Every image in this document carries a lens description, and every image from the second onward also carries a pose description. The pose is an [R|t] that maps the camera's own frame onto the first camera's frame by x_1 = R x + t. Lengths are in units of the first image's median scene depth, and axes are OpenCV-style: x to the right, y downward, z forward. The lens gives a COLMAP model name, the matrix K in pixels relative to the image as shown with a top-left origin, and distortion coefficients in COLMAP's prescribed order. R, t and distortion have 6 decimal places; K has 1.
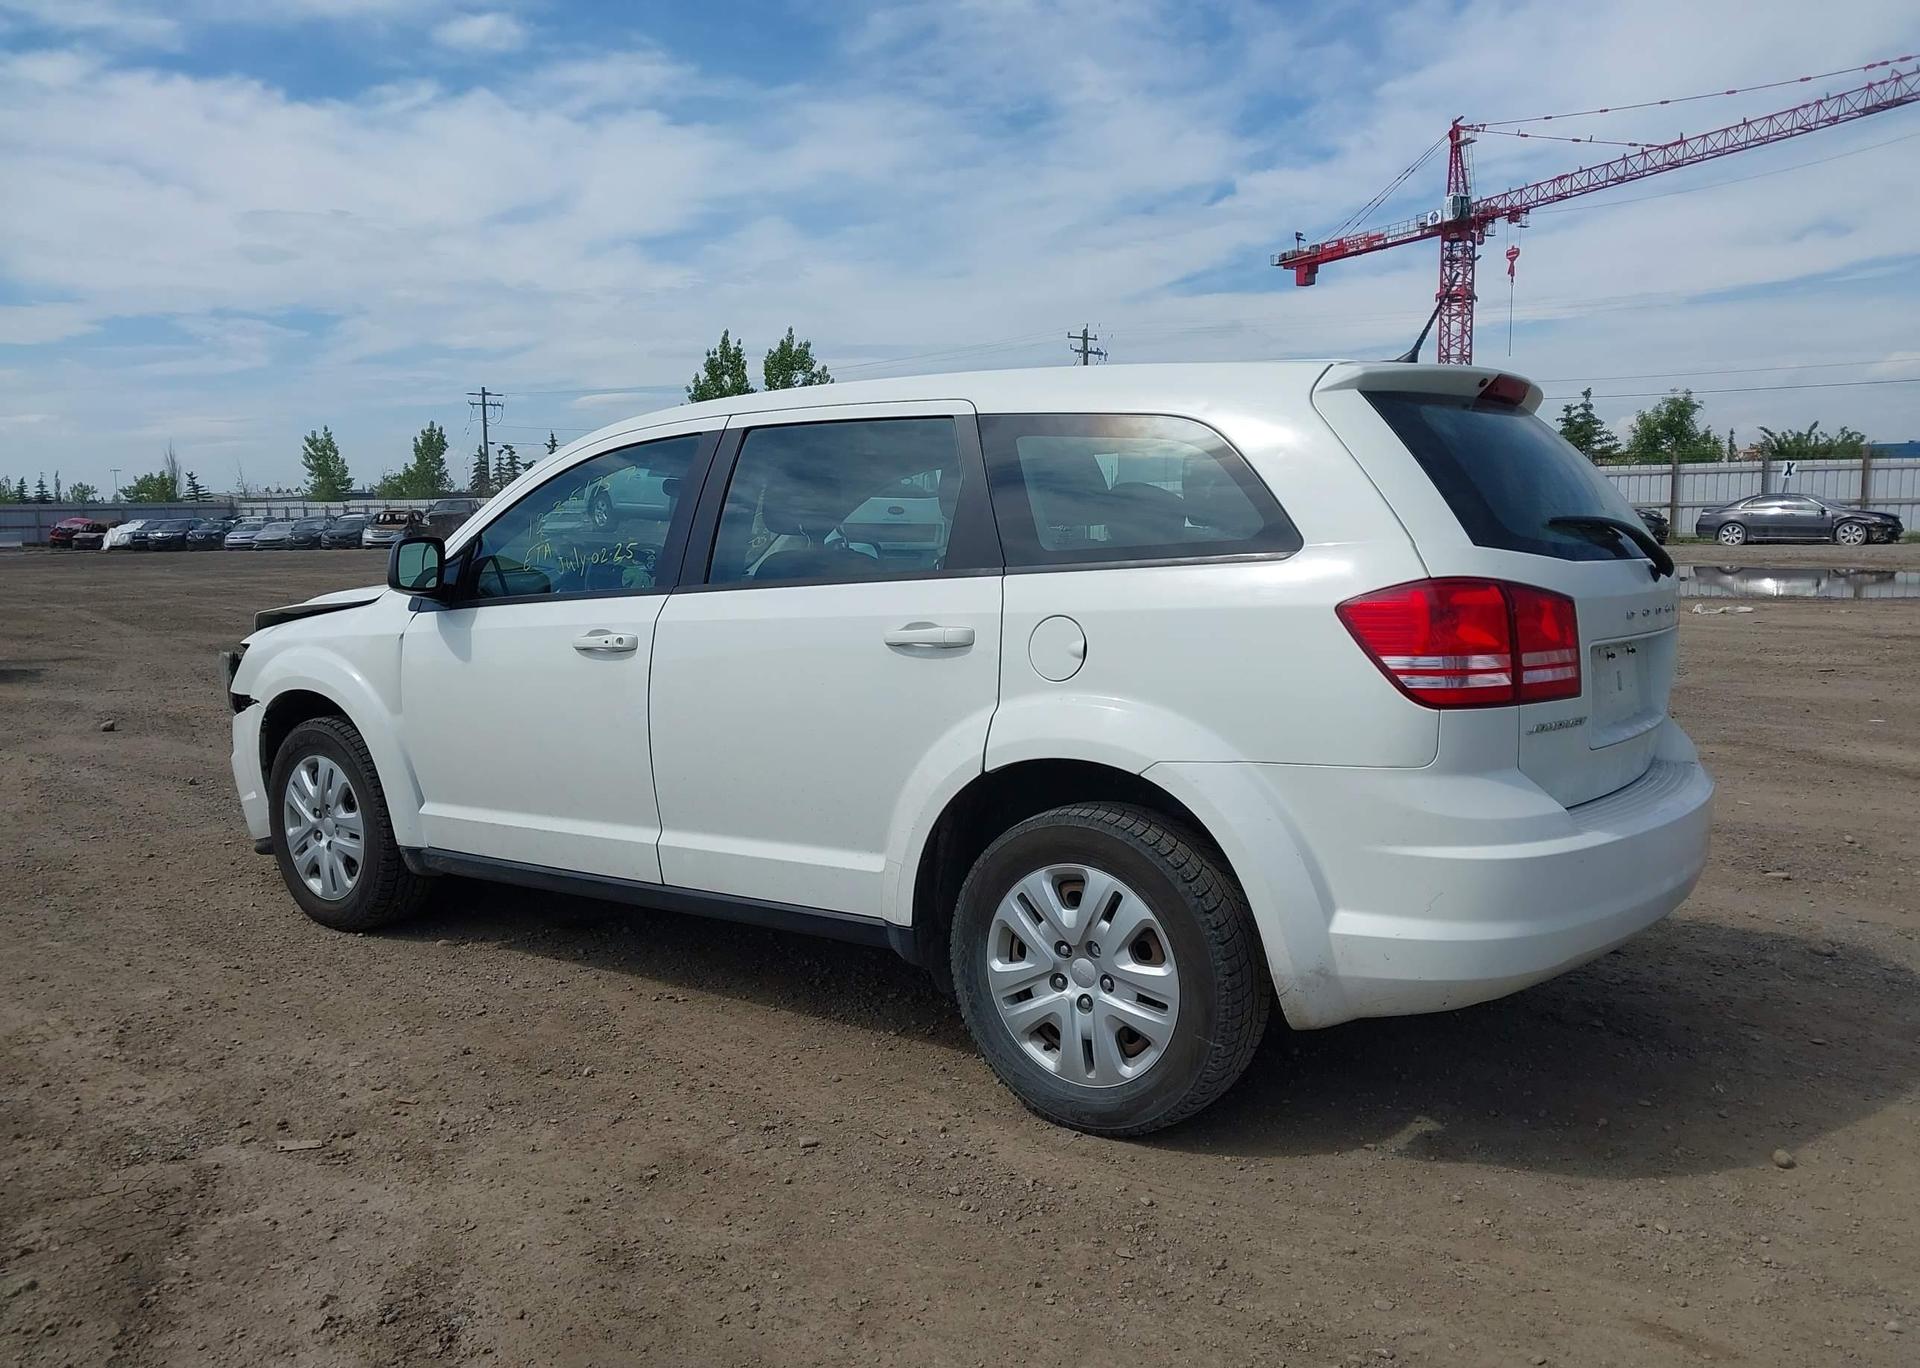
lens RADIAL K [[1542.2, 0, 914.3], [0, 1542.2, 675.7], [0, 0, 1]] dist [0.019660, -0.002104]
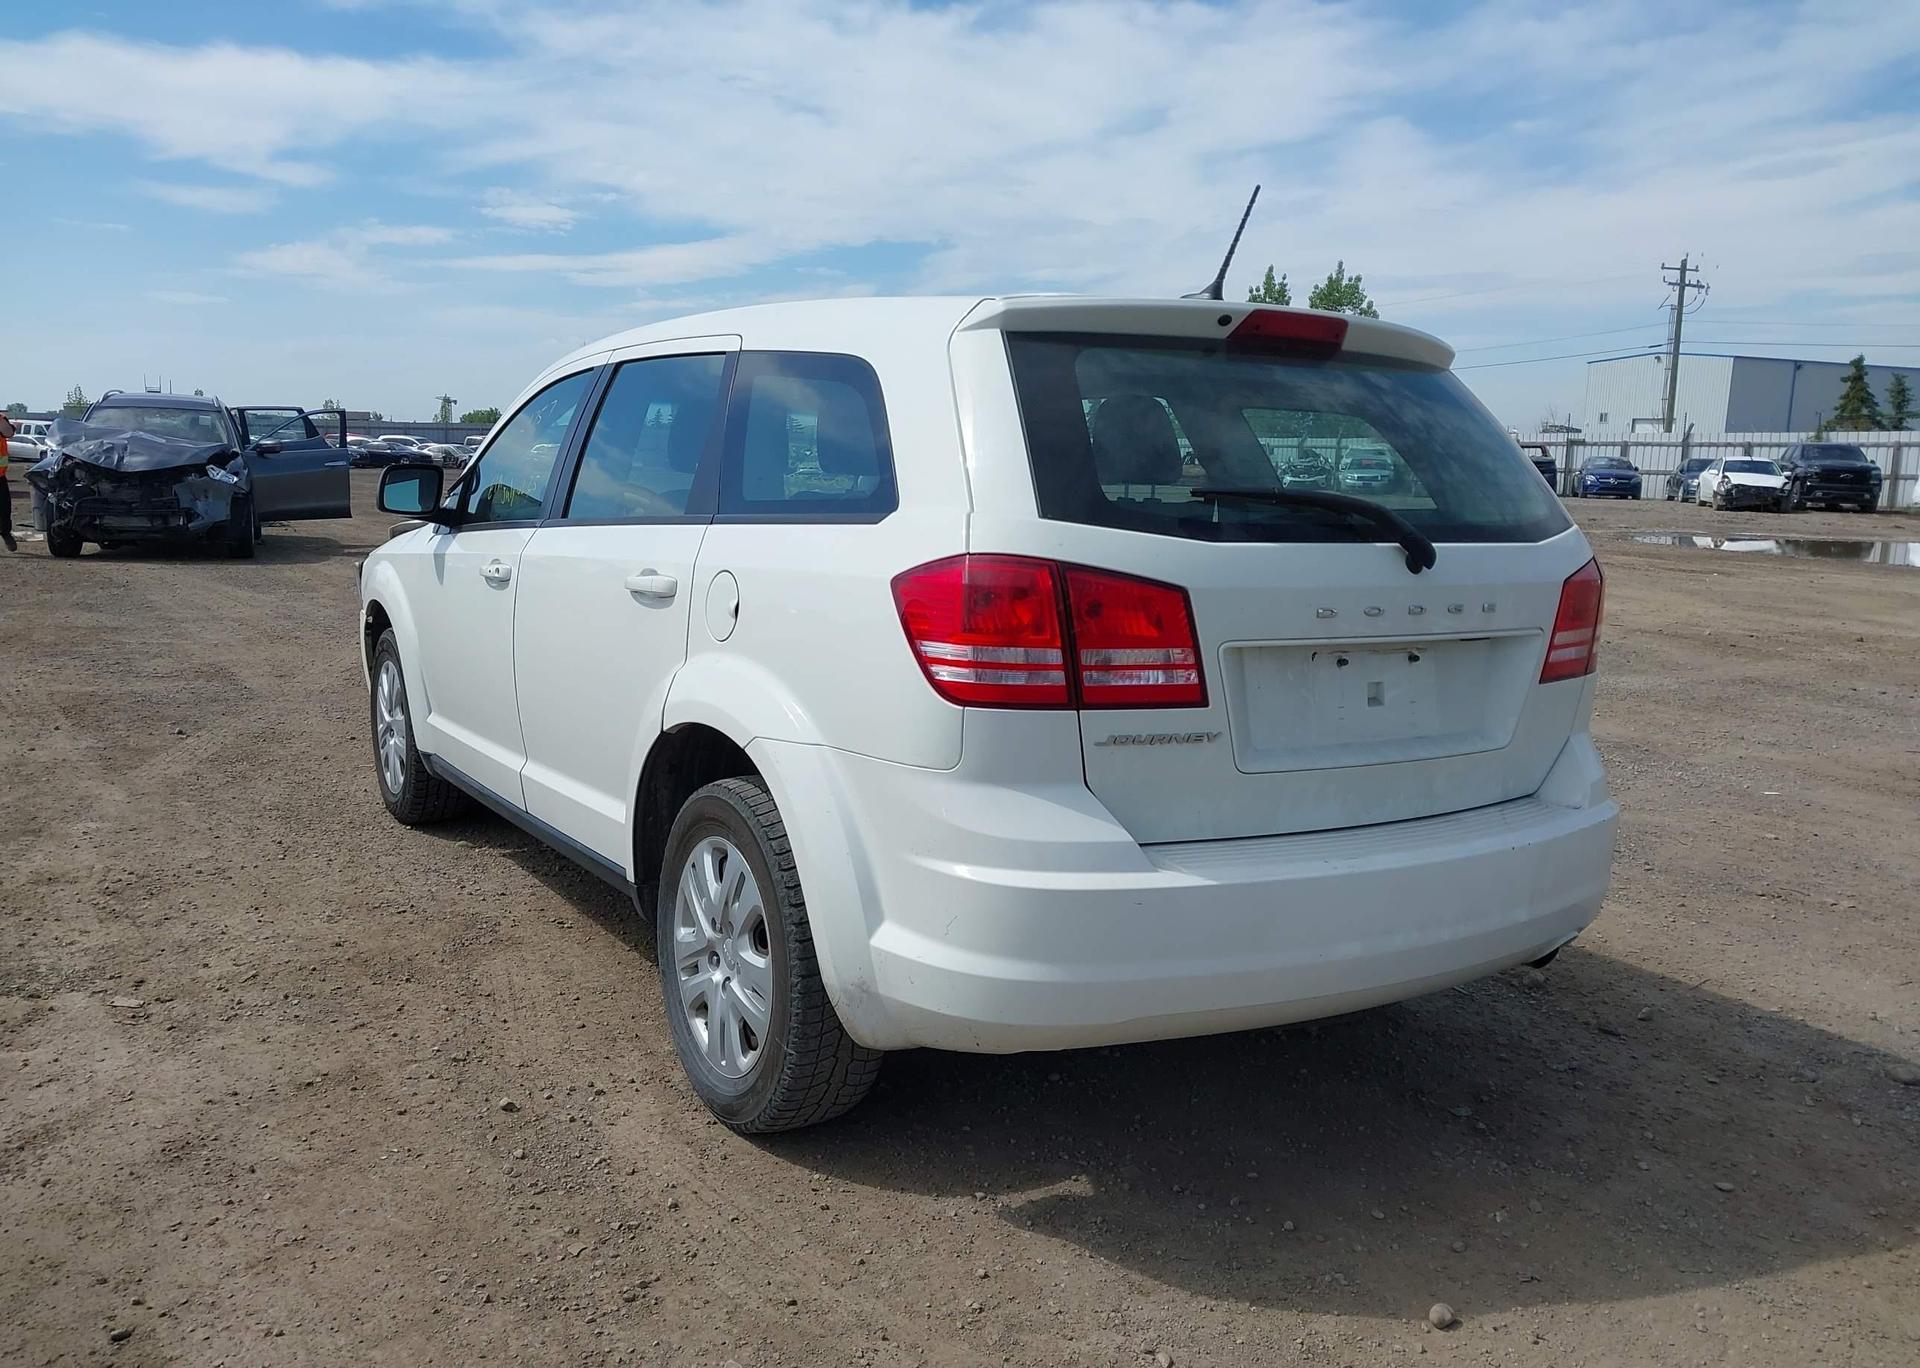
lens RADIAL K [[1542.2, 0, 927.4], [0, 1542.2, 674.3], [0, 0, 1]] dist [0.019660, -0.002104]
pose [[0.931222, 0.084121, -0.354613, 0.355445], [-0.070584, 0.996203, 0.050964, -0.021747], [0.357553, -0.022429, 0.933623, 0.111344]]
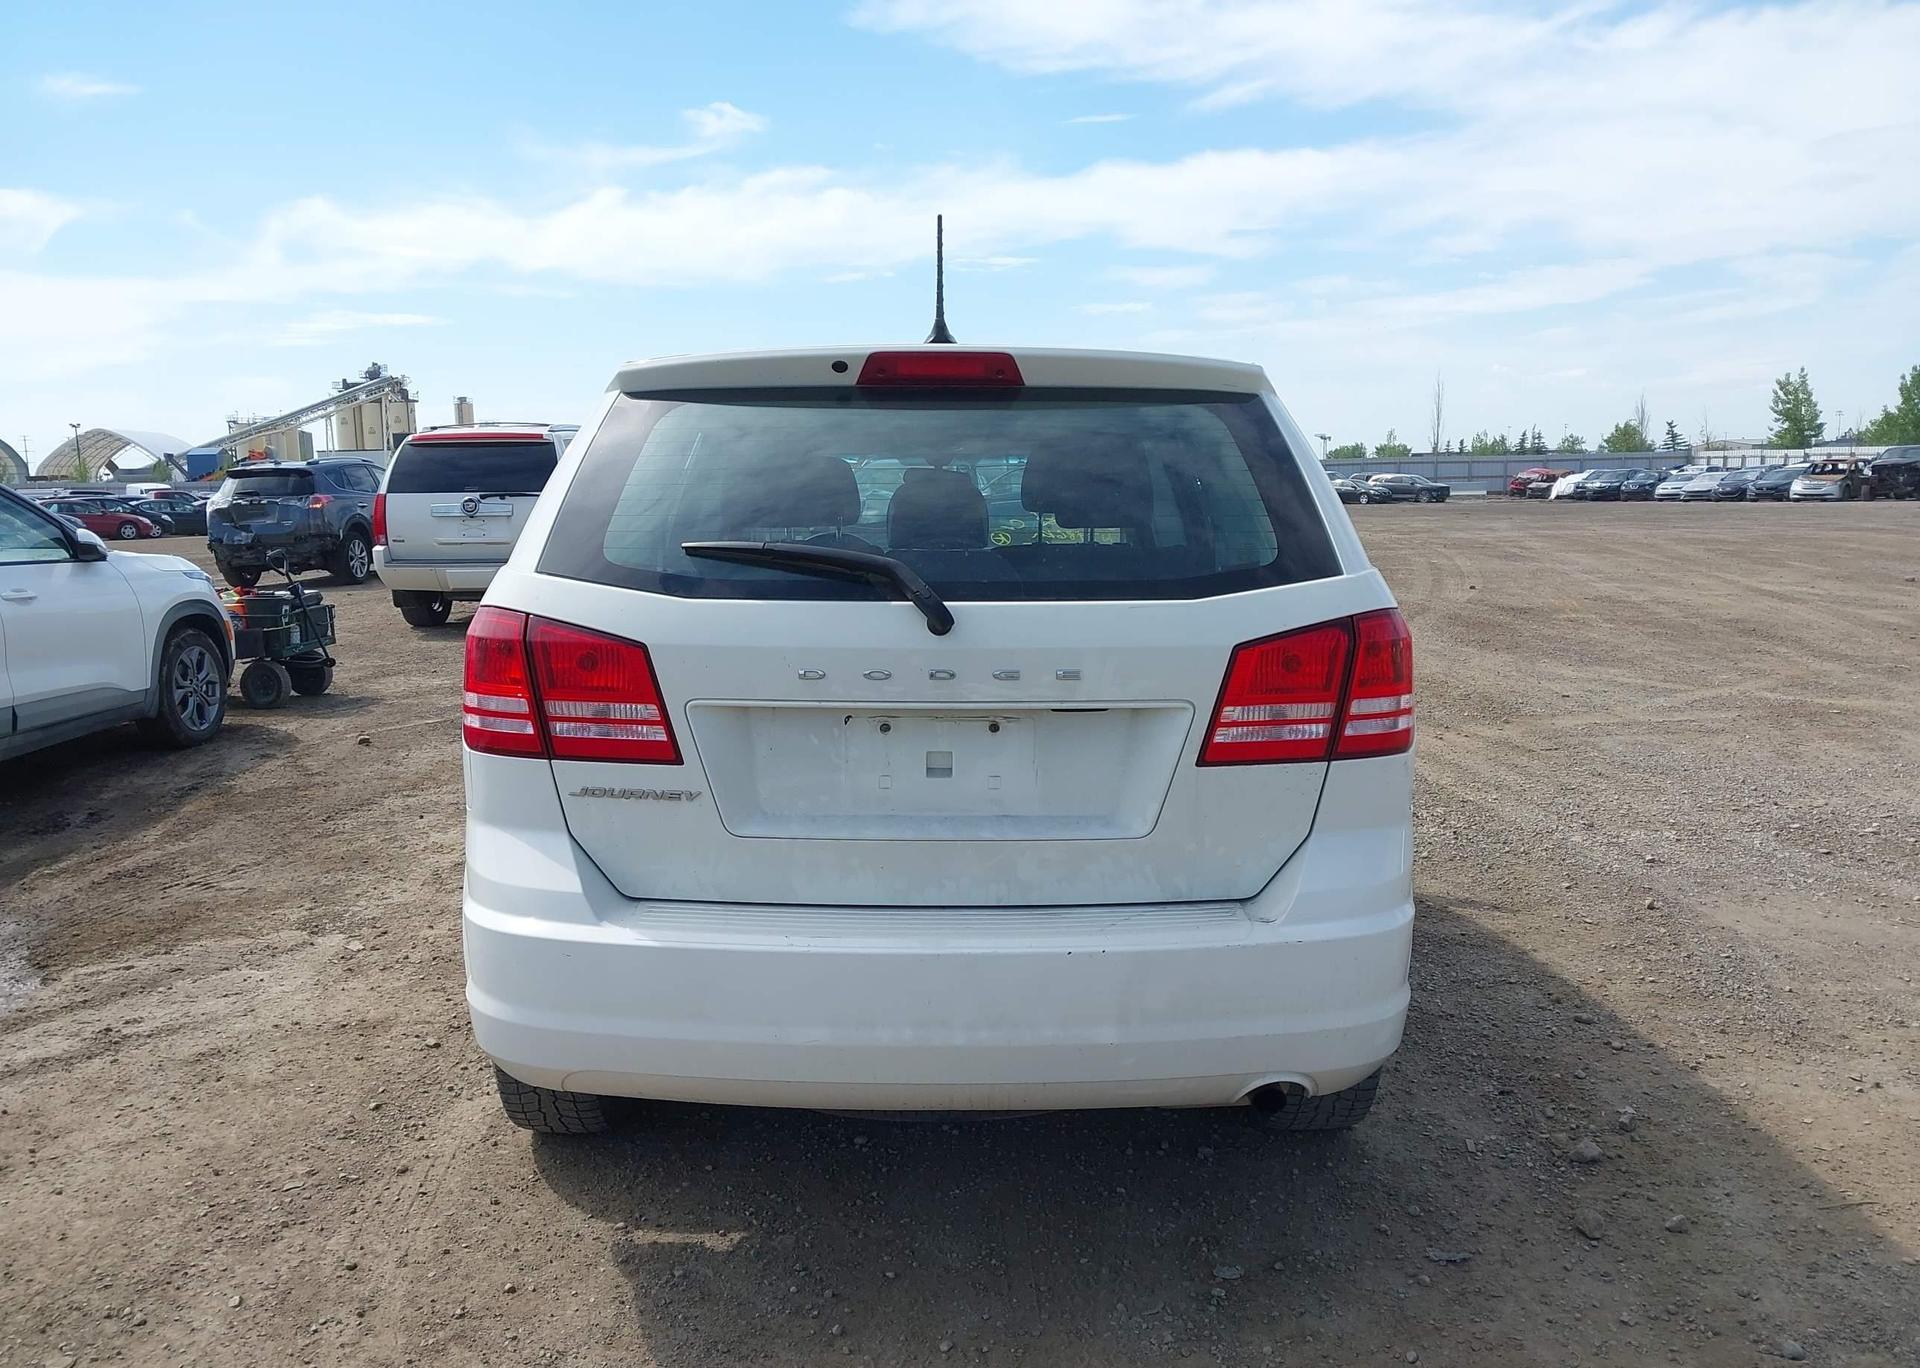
lens RADIAL K [[1542.2, 0, 948.1], [0, 1542.2, 668.1], [0, 0, 1]] dist [0.019660, -0.002104]
pose [[0.604282, 0.102247, -0.790183, 0.702979], [-0.078872, 0.994537, 0.068373, -0.063561], [0.792857, 0.021007, 0.609045, 0.377505]]
